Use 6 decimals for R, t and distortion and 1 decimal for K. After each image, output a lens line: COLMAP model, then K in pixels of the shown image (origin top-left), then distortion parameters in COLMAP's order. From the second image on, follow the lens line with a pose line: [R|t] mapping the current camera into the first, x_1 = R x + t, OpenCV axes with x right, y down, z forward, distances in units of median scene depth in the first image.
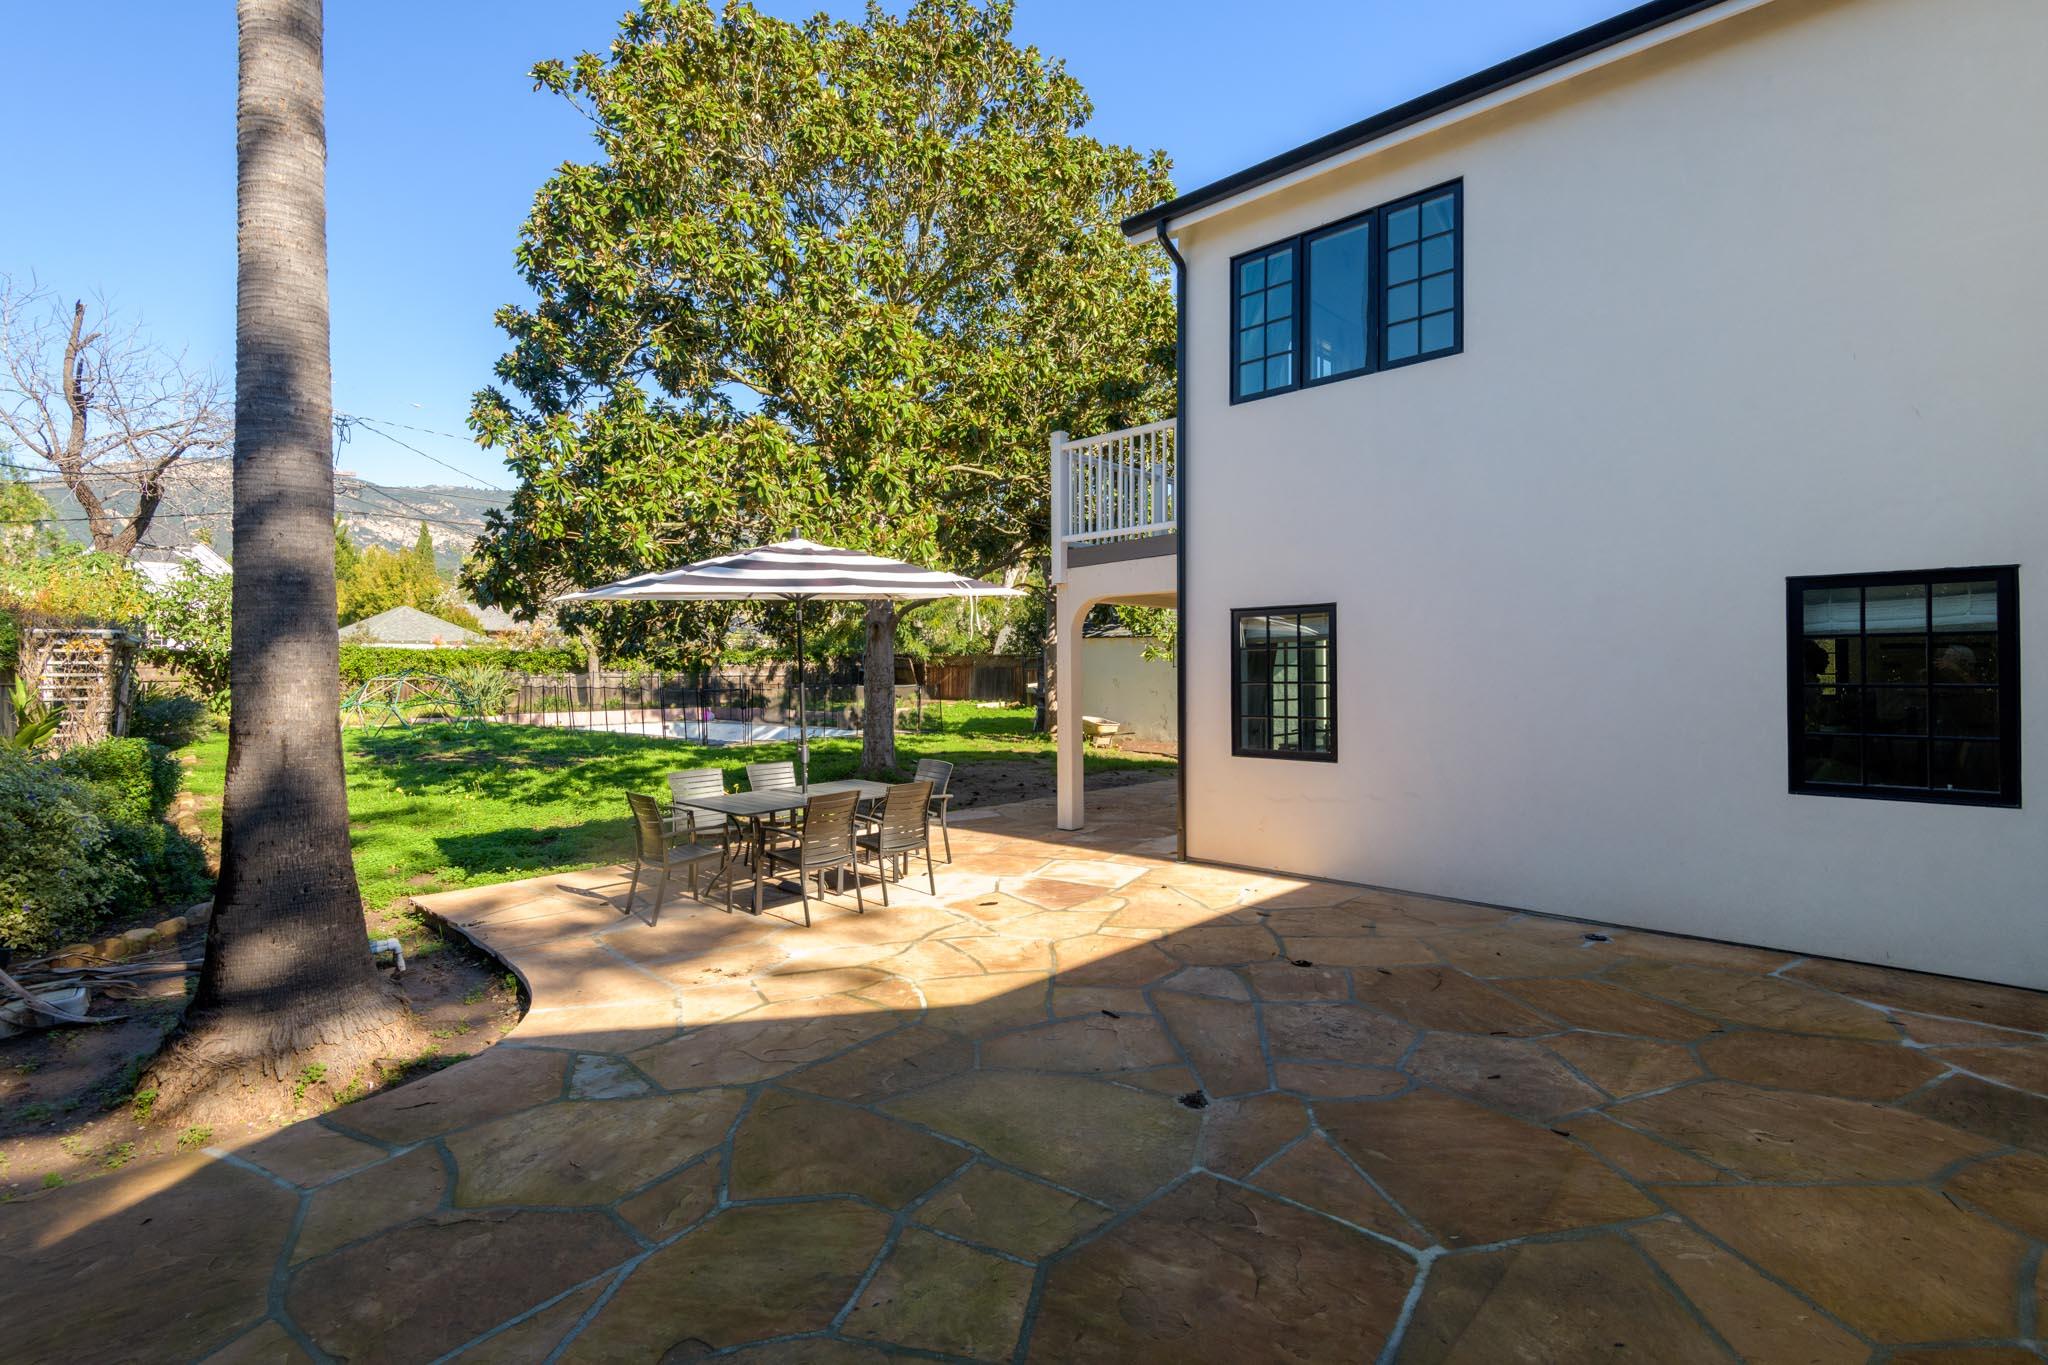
lens RADIAL K [[954.0, 0, 1024.0], [0, 954.0, 682.5], [0, 0, 1]] dist [-0.004280, -0.000811]
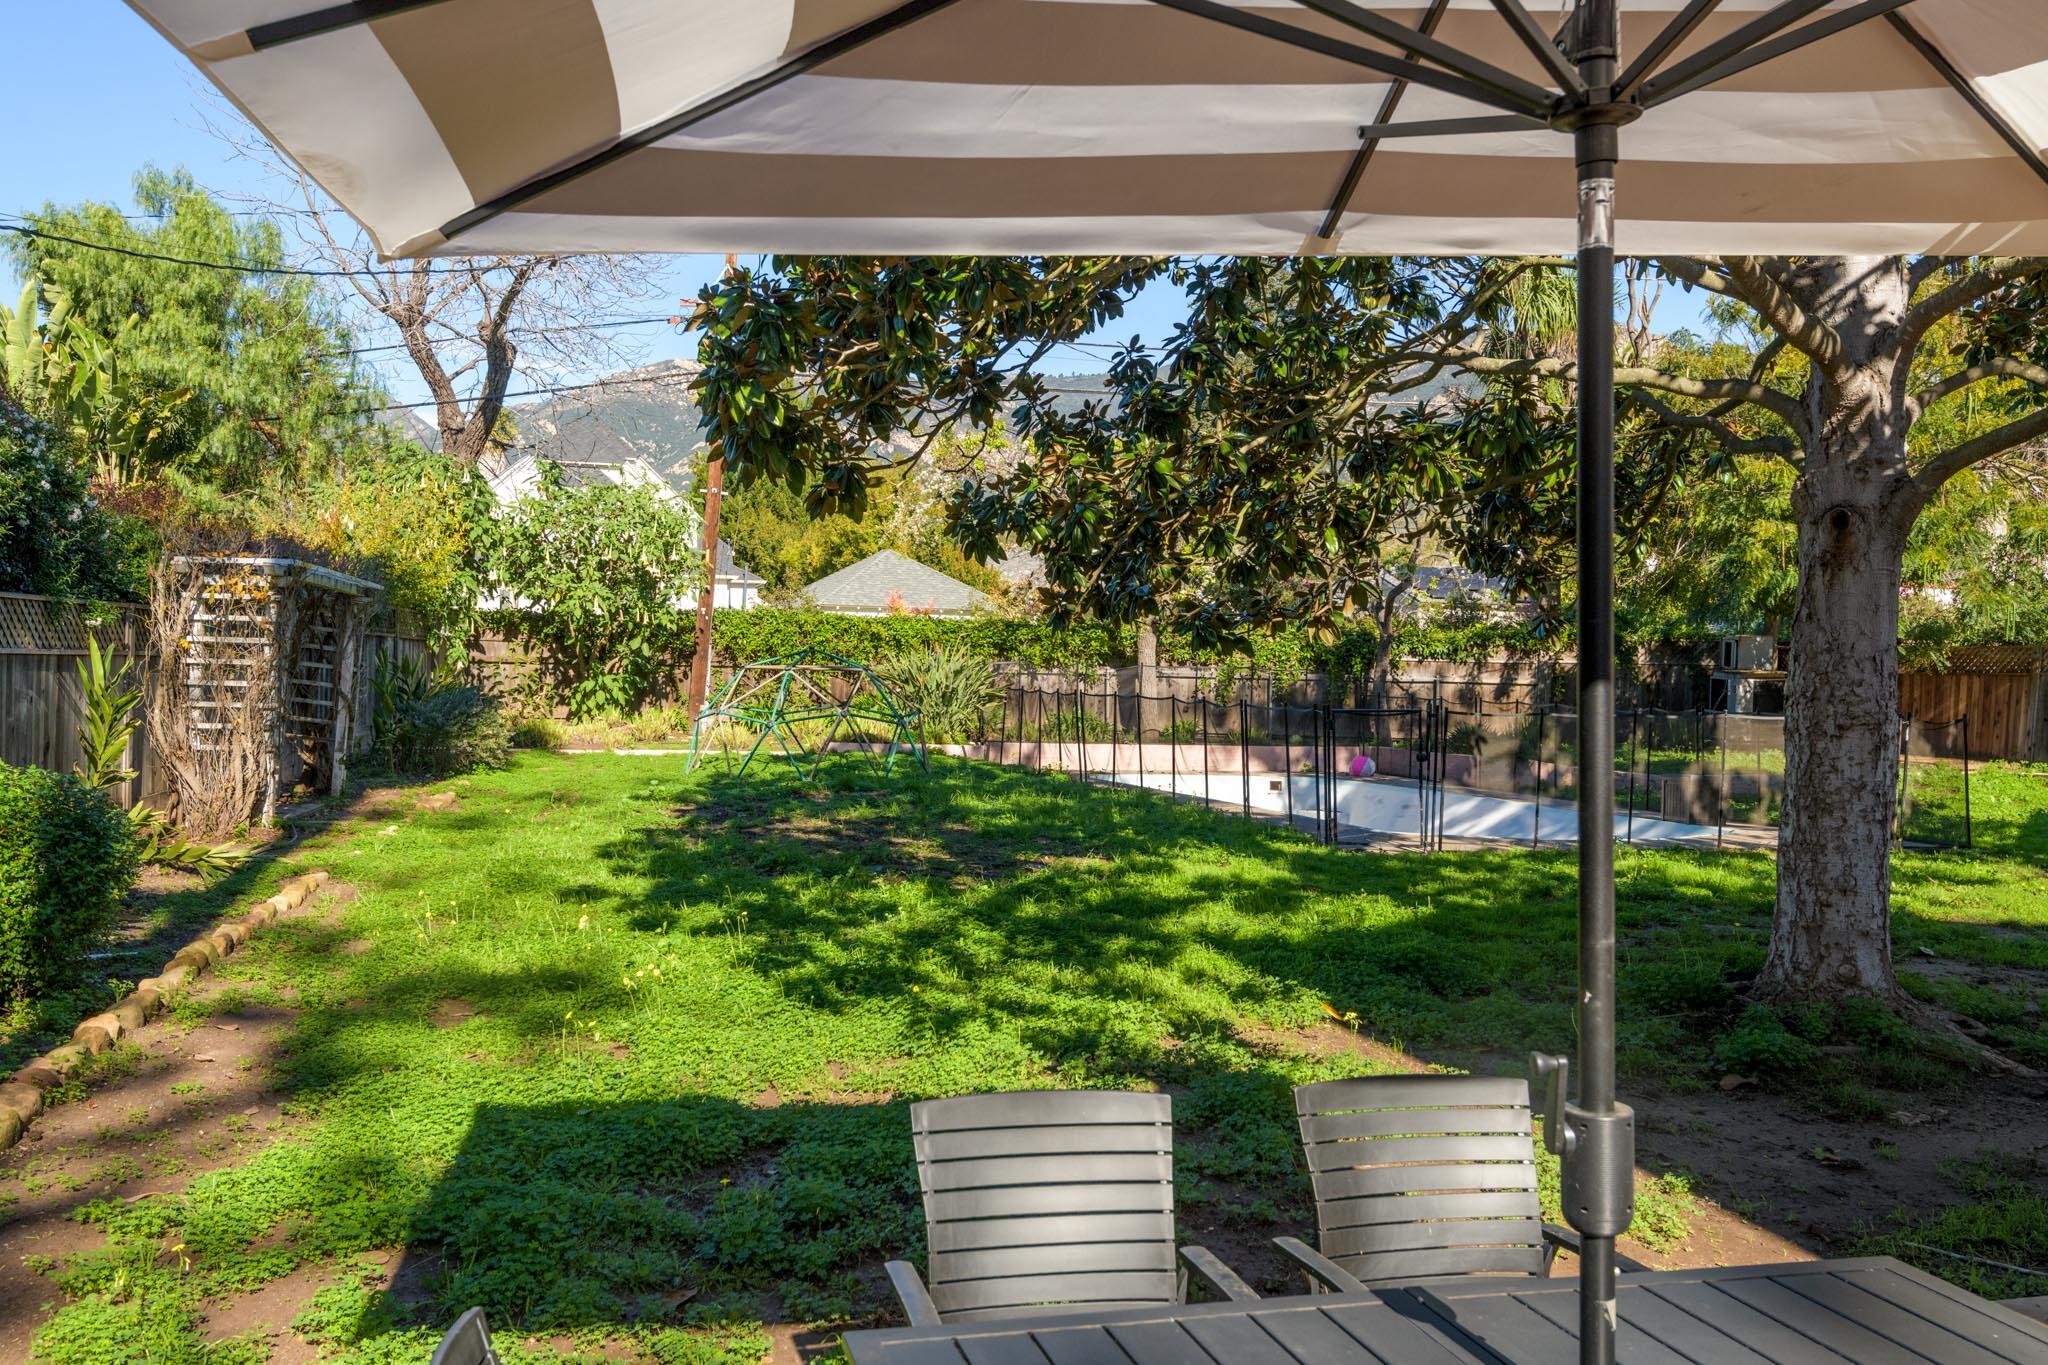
lens RADIAL K [[1655.1, 0, 1020.9], [0, 1655.1, 722.4], [0, 0, 1]] dist [0.030482, 0.000374]
pose [[0.853335, 0.040841, -0.519761, -0.058727], [-0.033793, 0.999163, 0.023030, 0.001114], [0.520267, -0.002088, 0.854001, 0.246103]]
